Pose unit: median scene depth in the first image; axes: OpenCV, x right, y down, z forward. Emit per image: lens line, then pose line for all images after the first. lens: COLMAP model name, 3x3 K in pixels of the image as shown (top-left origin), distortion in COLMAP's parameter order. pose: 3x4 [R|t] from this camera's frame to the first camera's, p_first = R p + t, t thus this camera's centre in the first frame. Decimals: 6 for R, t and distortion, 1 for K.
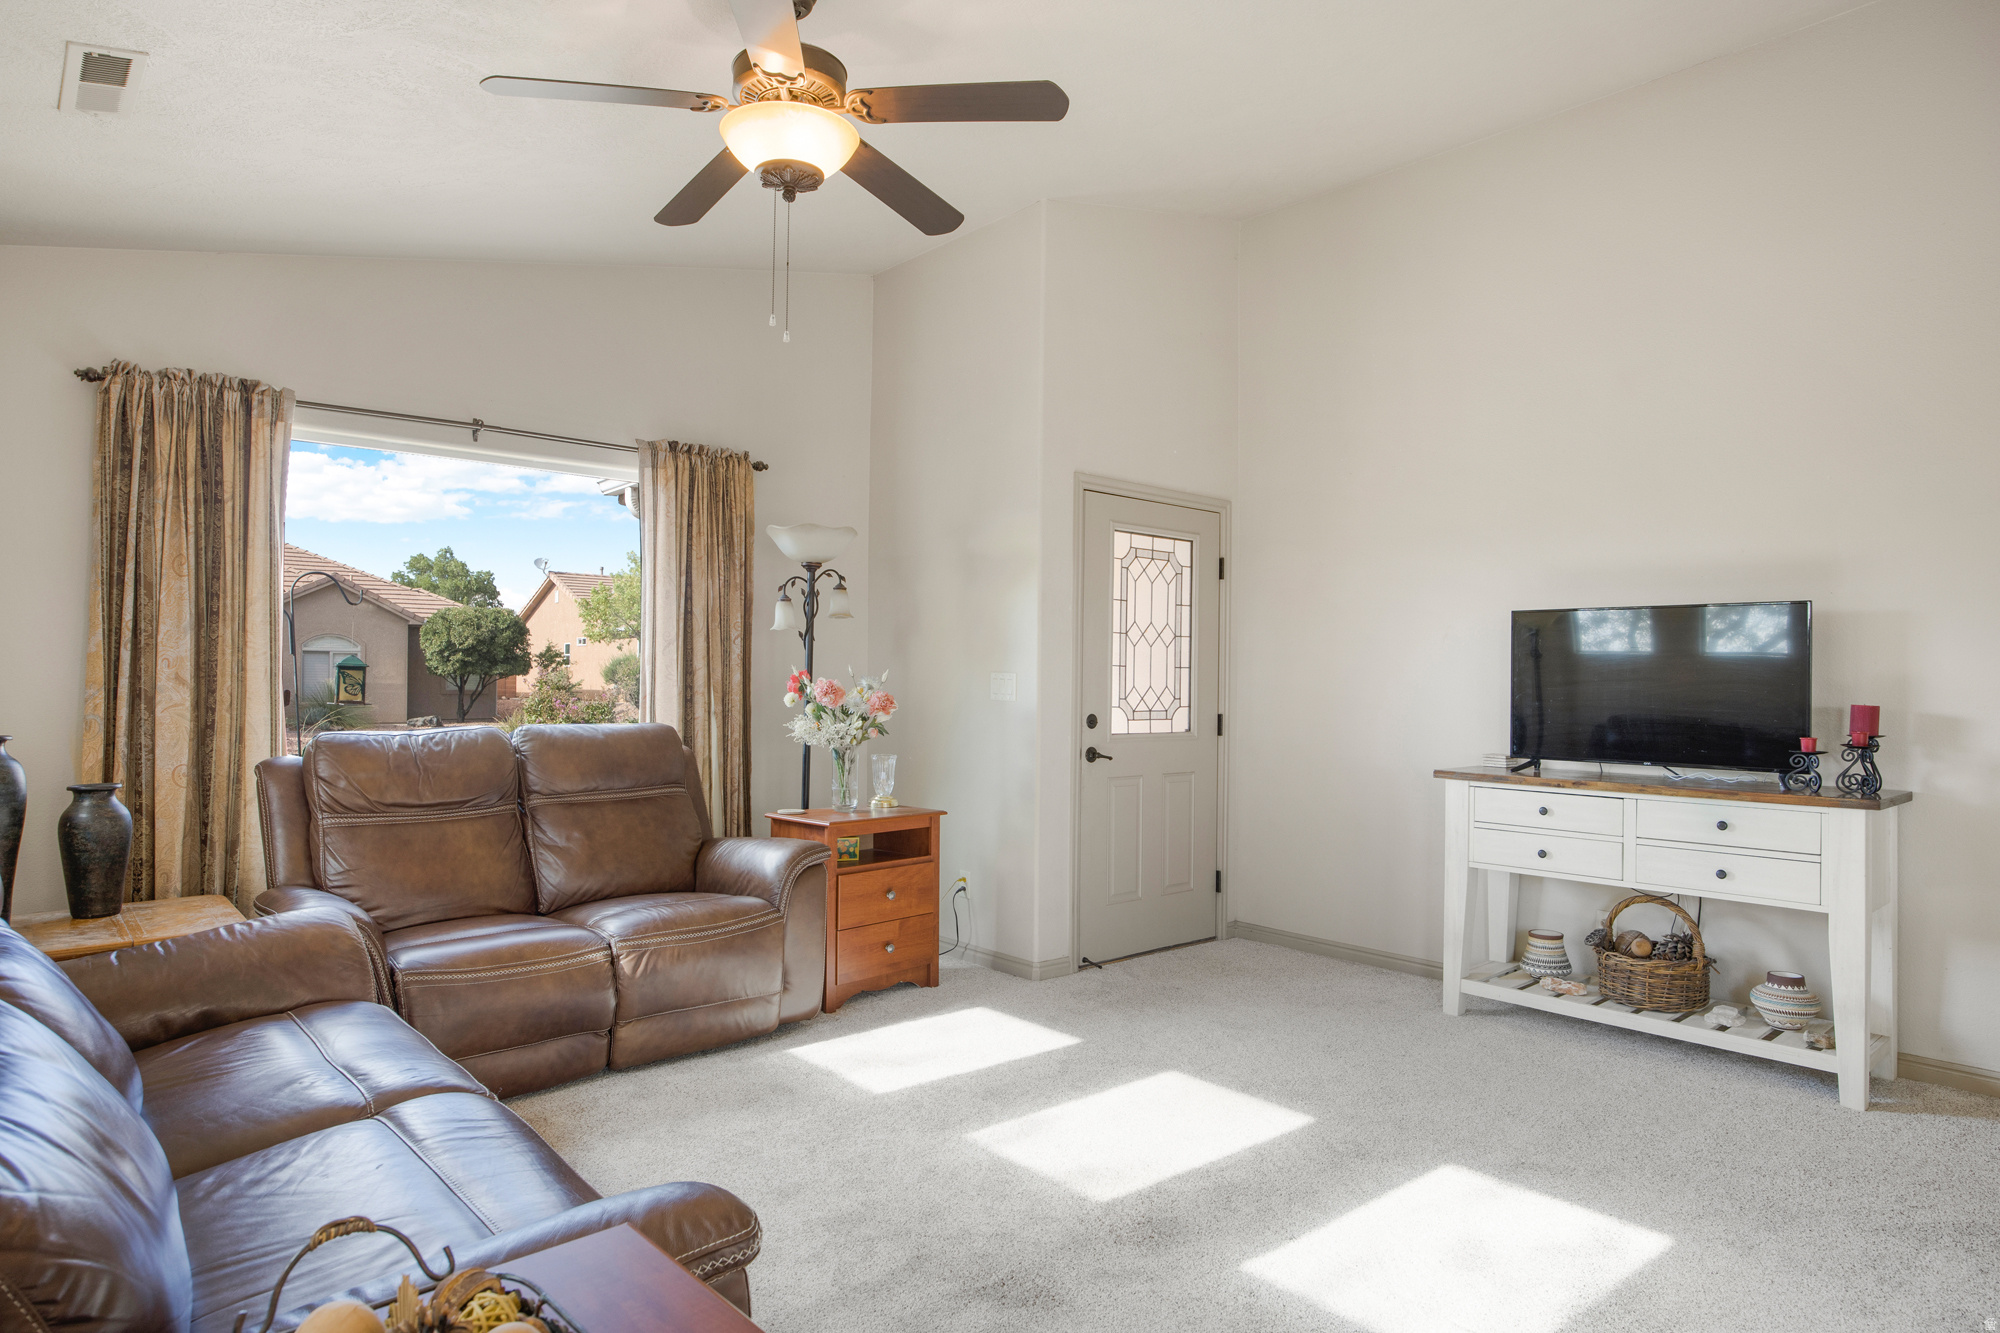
lens RADIAL K [[1157.4, 0, 1003.1], [0, 1157.4, 674.1], [0, 0, 1]] dist [-0.003711, -0.001124]
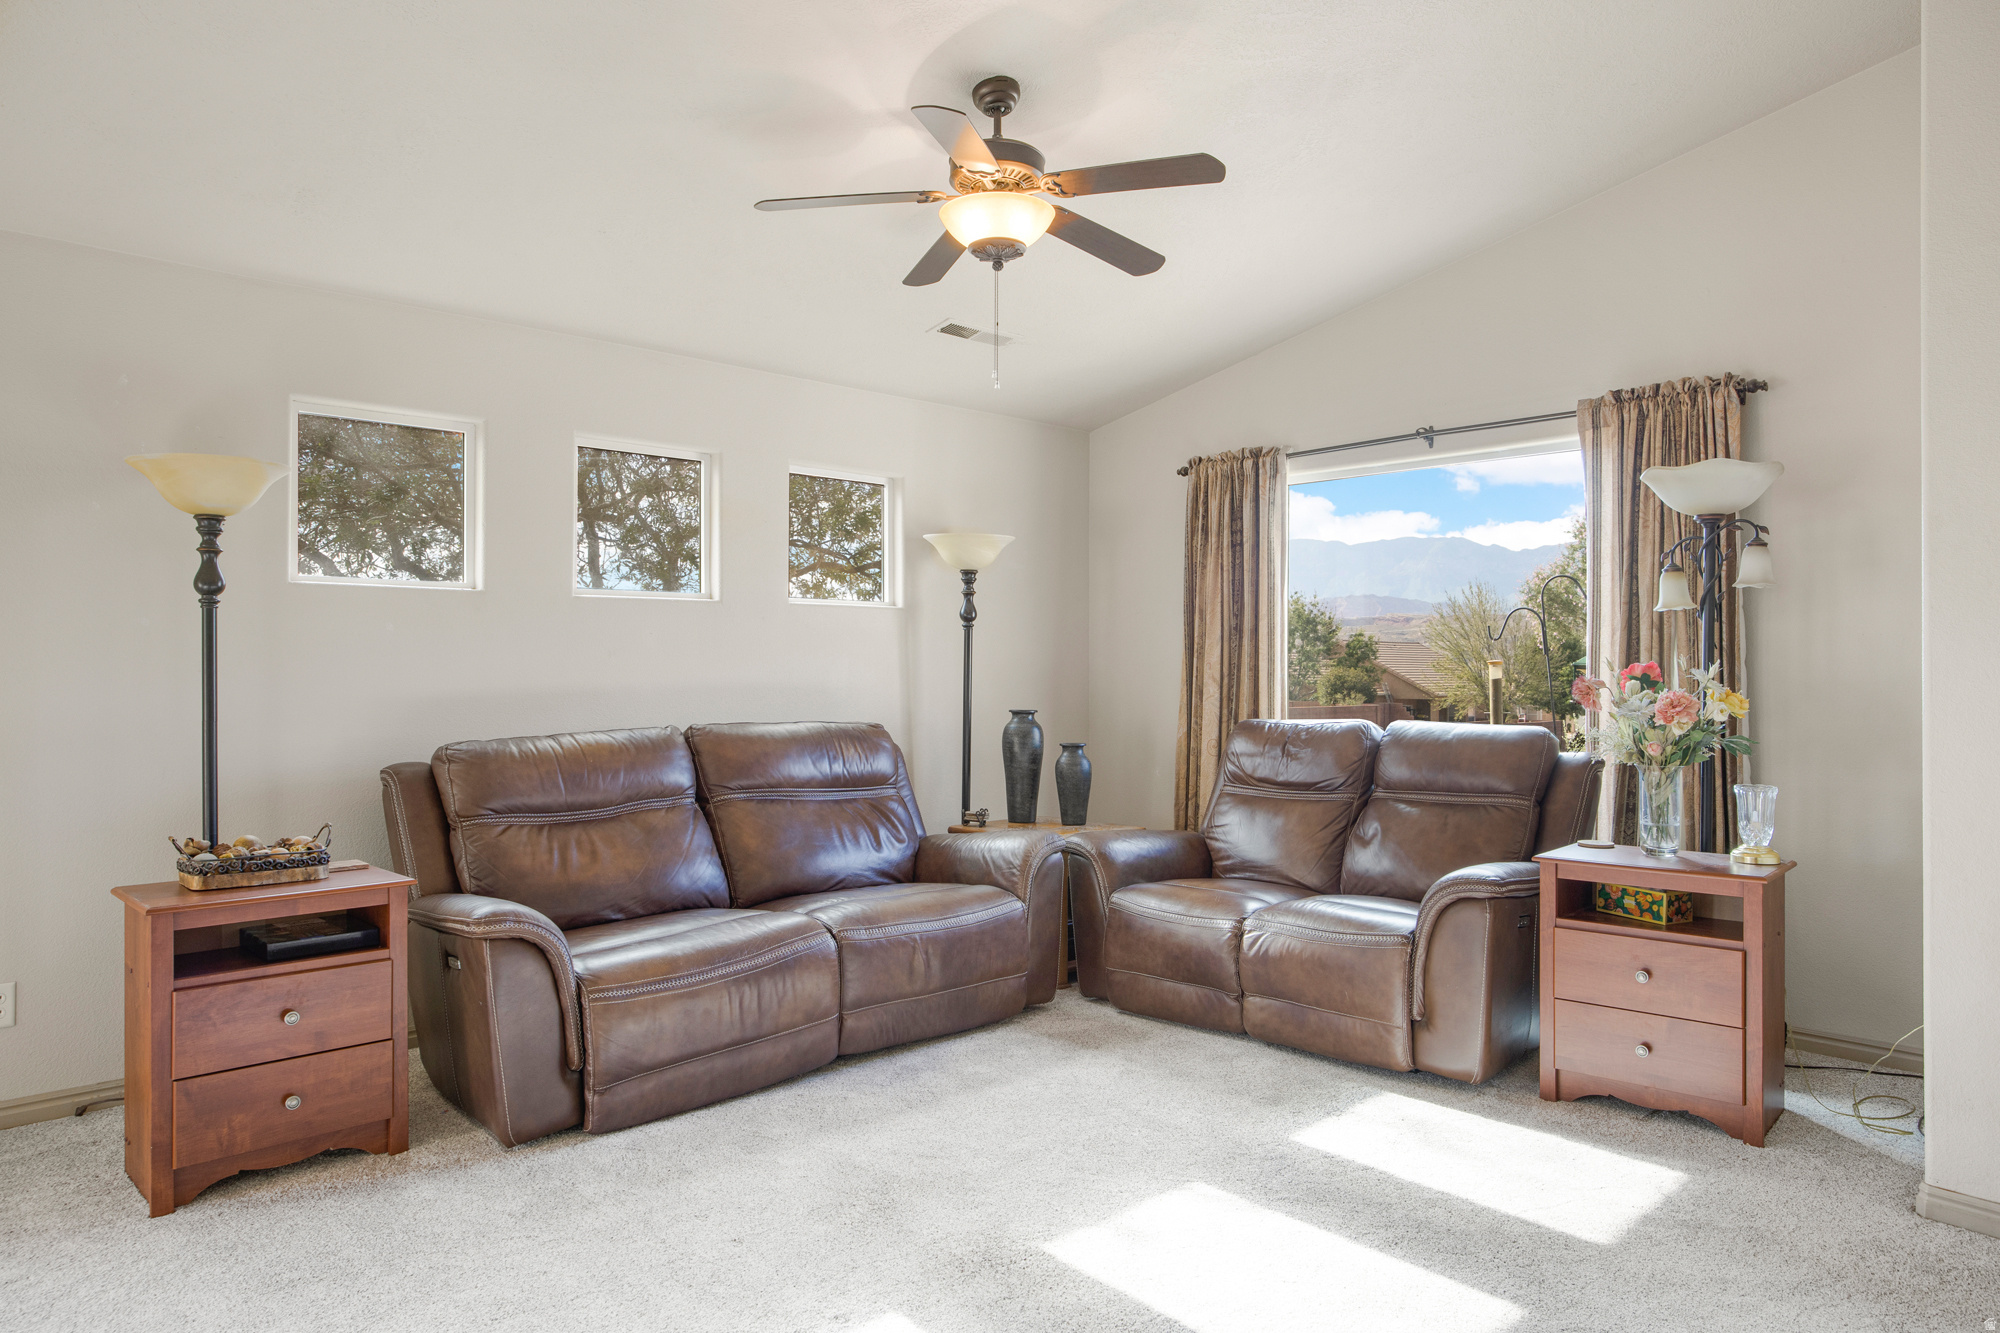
lens RADIAL K [[1250.4, 0, 1002.6], [0, 1250.4, 664.8], [0, 0, 1]] dist [0.000743, 0.000186]
pose [[0.049991, -0.013436, -0.998659, 0.730201], [0.005006, 0.999900, -0.013202, 0.007635], [0.998737, -0.004339, 0.050053, 0.629593]]
